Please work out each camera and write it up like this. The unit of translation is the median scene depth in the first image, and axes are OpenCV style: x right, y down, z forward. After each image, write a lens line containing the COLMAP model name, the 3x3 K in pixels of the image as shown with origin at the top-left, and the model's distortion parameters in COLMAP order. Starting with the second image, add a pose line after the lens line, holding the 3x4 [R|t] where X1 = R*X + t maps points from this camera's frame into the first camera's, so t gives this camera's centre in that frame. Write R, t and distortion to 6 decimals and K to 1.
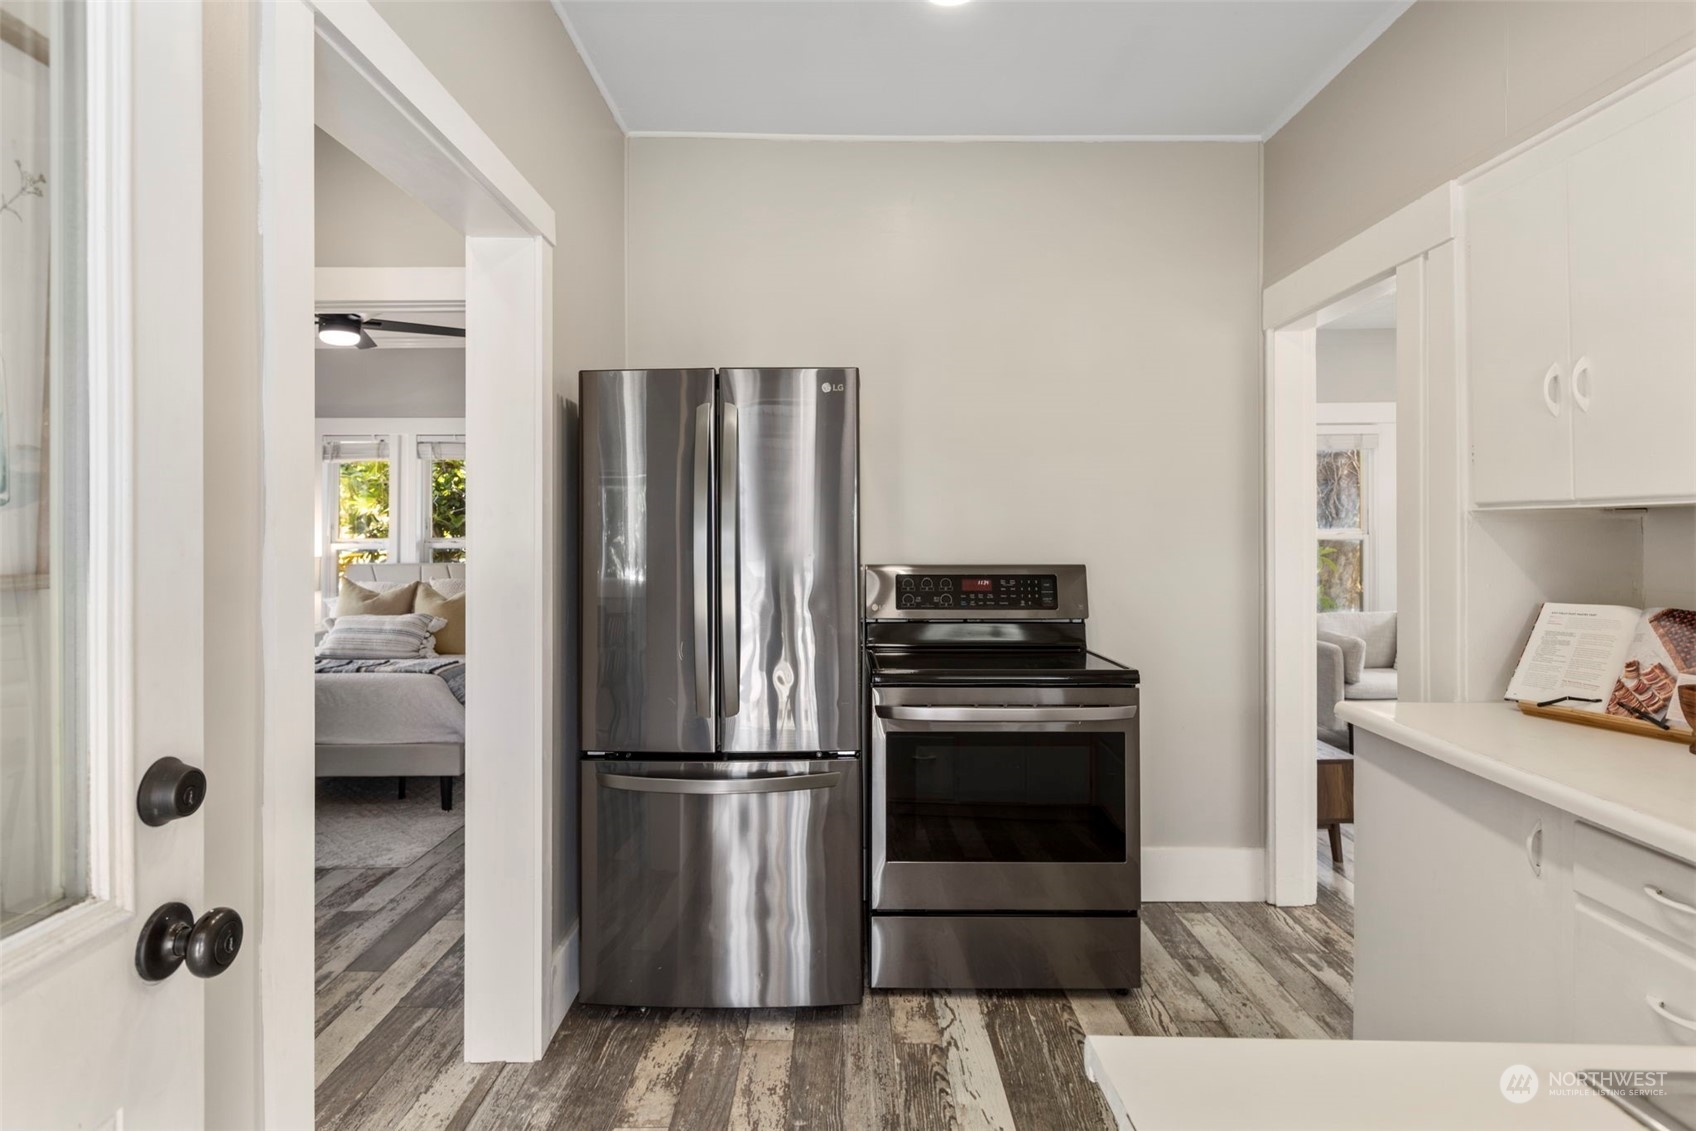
lens RADIAL K [[964.3, 0, 845.8], [0, 964.3, 528.8], [0, 0, 1]] dist [0.000517, -0.000036]
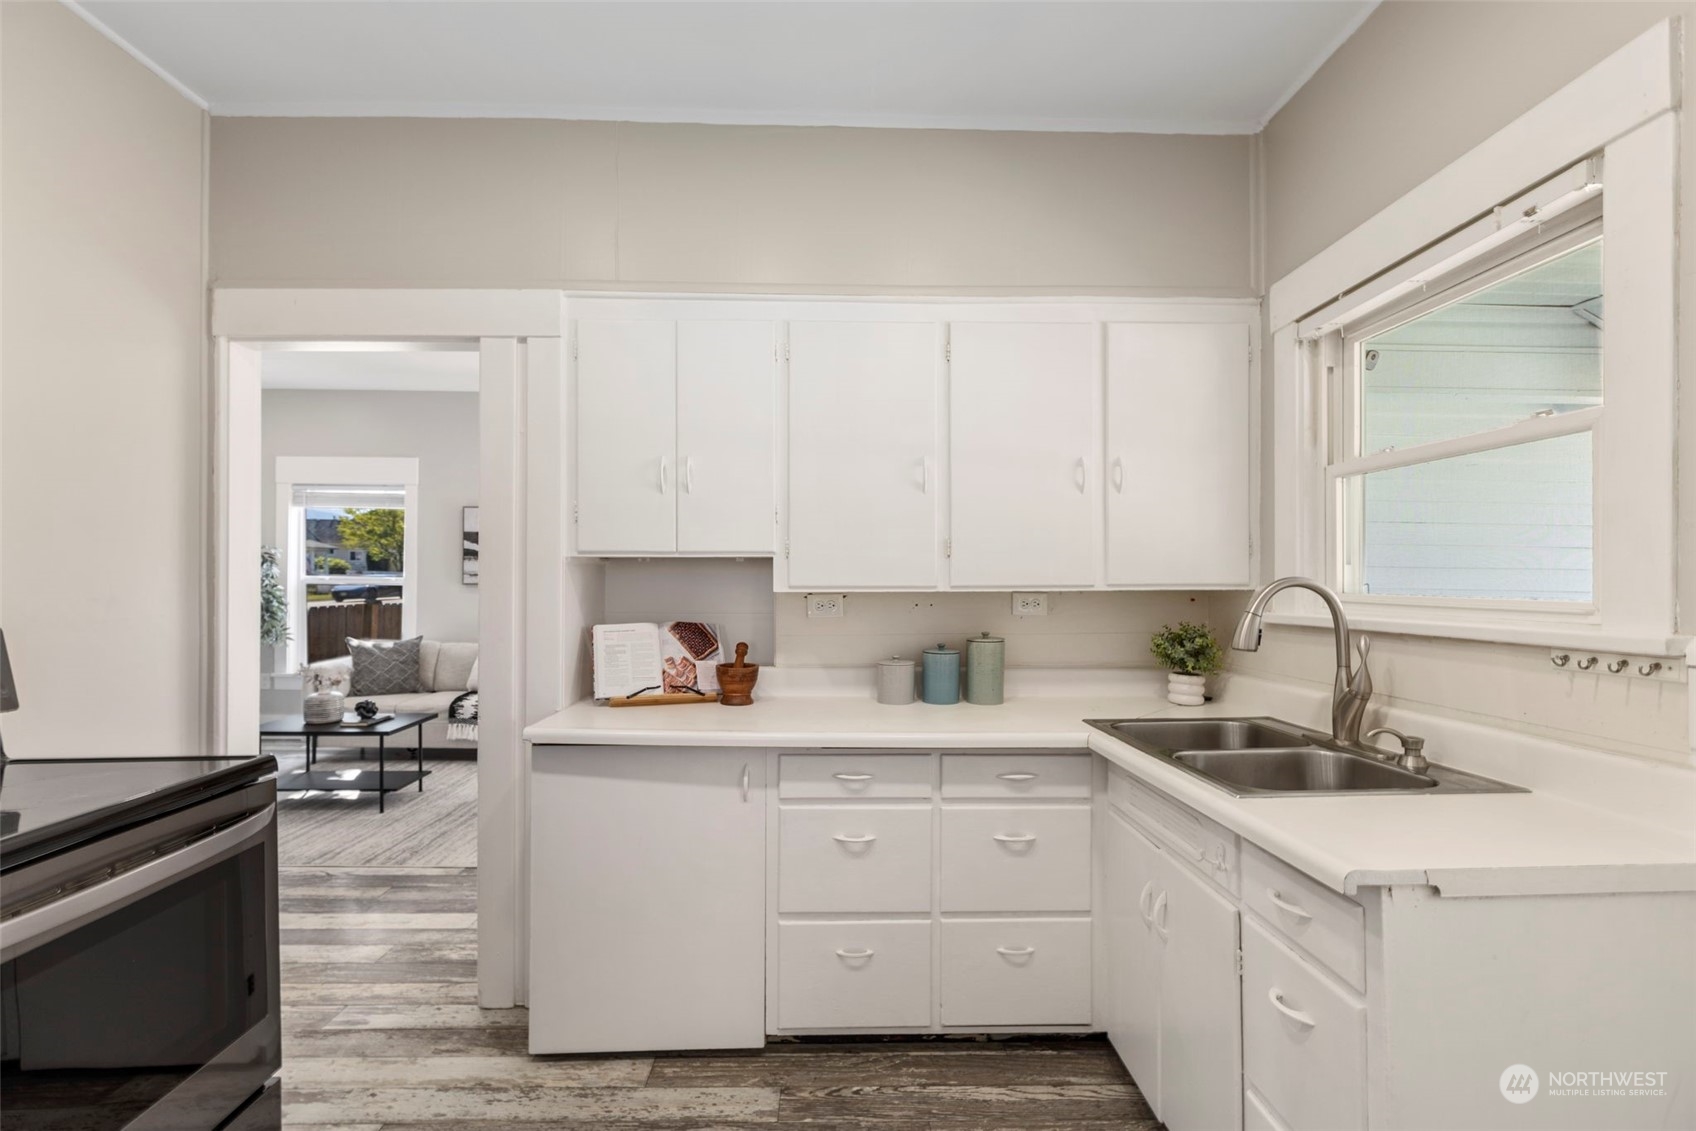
lens RADIAL K [[757.4, 0, 845.1], [0, 757.4, 577.2], [0, 0, 1]] dist [0.000128, -0.000082]
pose [[-0.027014, 0.002051, 0.999633, -0.363296], [-0.002135, 0.999995, -0.002109, 0.009737], [-0.999633, -0.002192, -0.027009, 0.677677]]
